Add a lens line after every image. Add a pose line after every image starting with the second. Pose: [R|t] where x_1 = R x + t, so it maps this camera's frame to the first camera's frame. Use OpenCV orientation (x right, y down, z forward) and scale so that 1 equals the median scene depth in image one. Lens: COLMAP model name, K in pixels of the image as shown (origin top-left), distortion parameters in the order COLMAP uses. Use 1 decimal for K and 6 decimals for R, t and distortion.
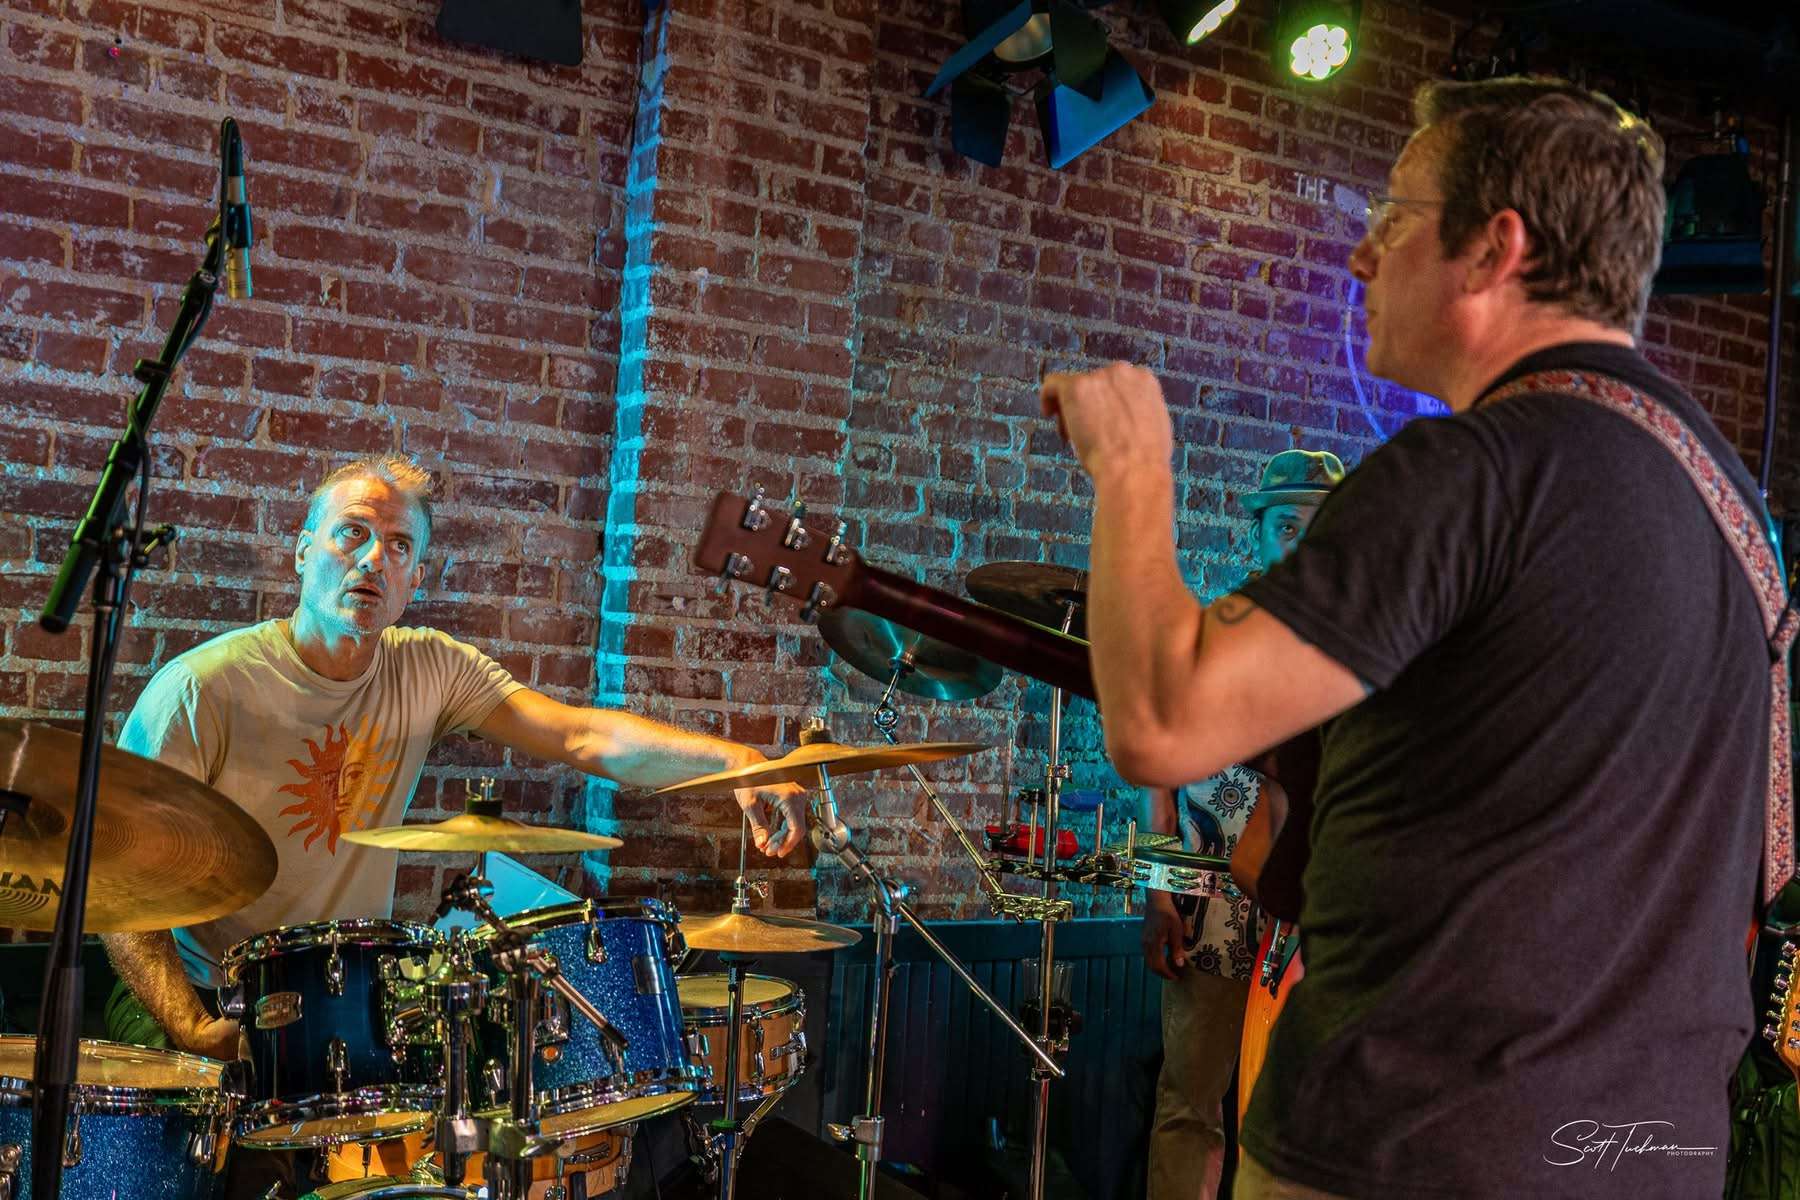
lens RADIAL K [[1803.6, 0, 862.6], [0, 1803.6, 600.0], [0, 0, 1]] dist [0.002270, 0.009900]
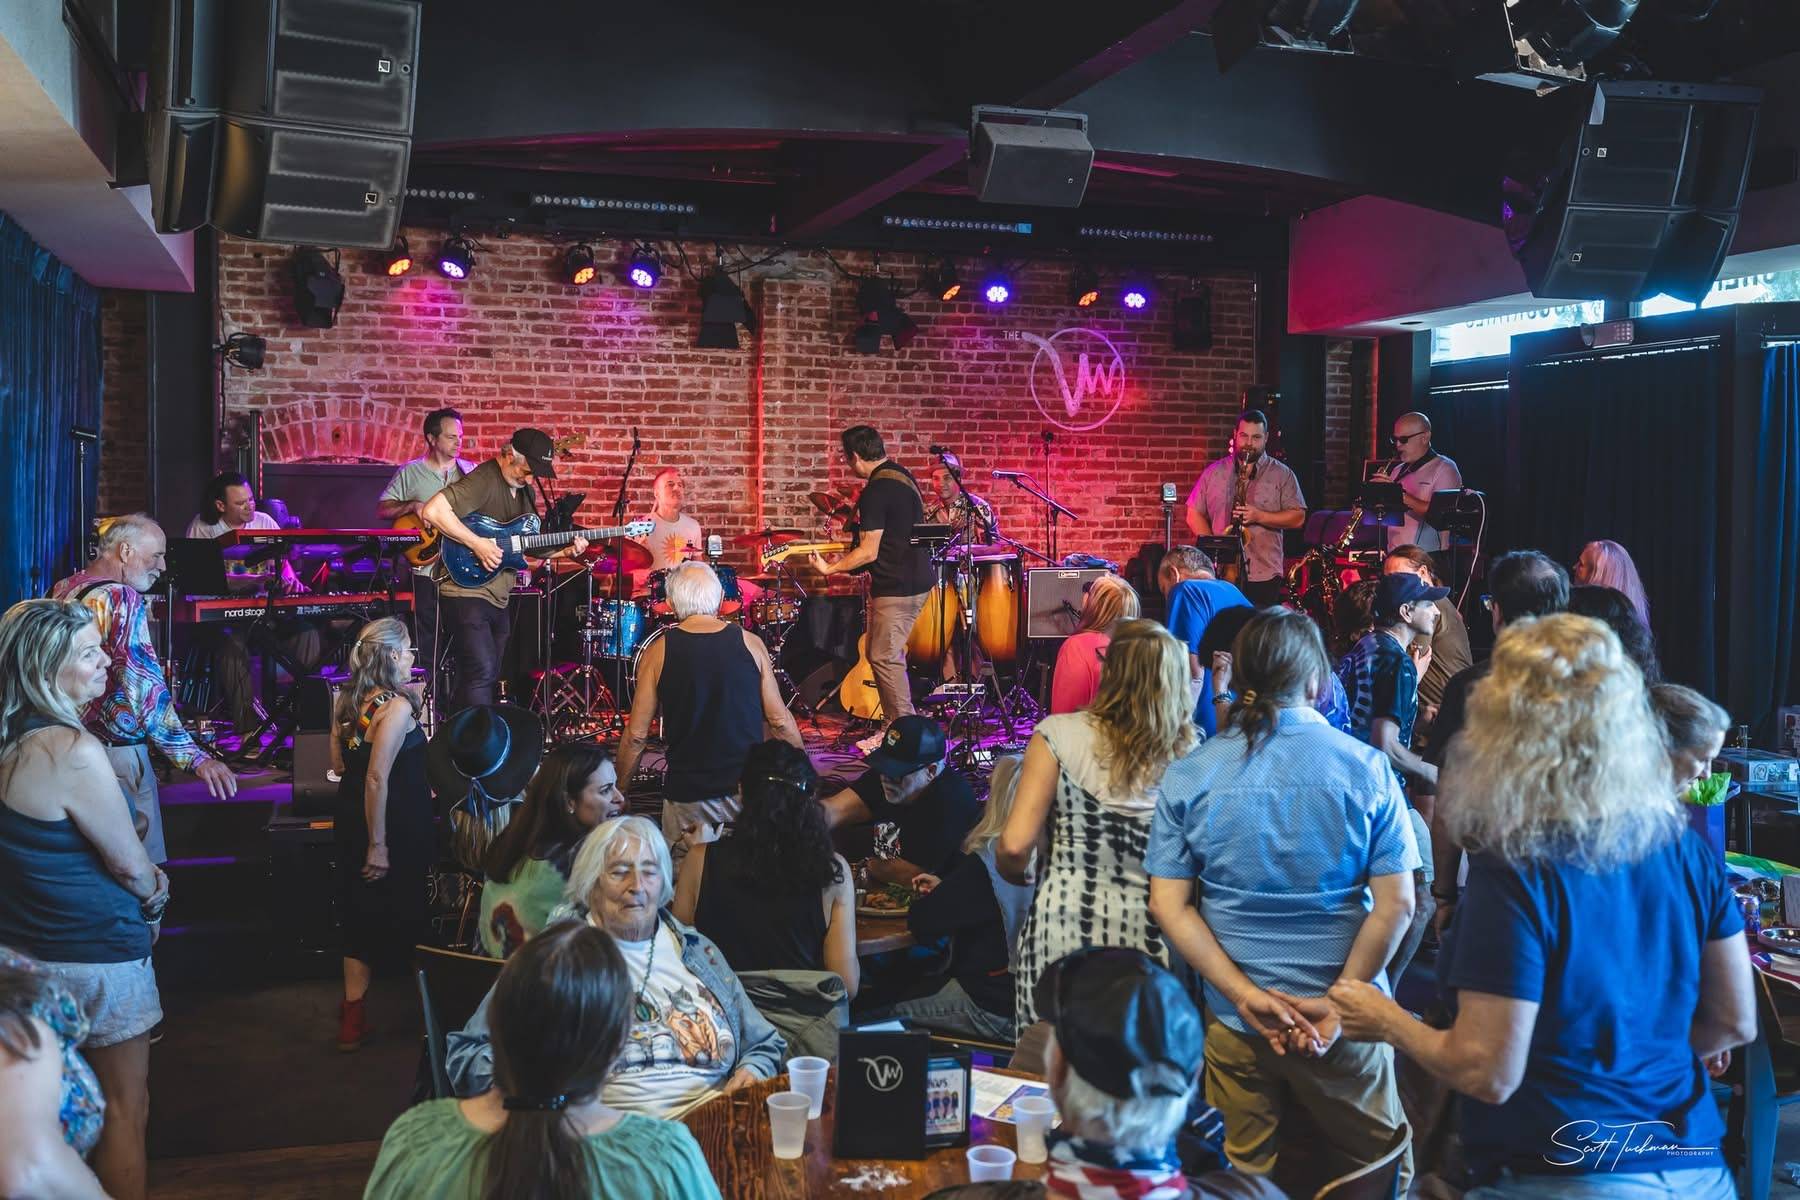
lens RADIAL K [[1789.0, 0, 898.9], [0, 1789.0, 552.2], [0, 0, 1]] dist [-0.008817, 0.002570]
pose [[0.970211, -0.057017, -0.235454, 0.917263], [0.068433, 0.996830, 0.040592, -0.020926], [0.232394, -0.055495, 0.971037, -2.262036]]
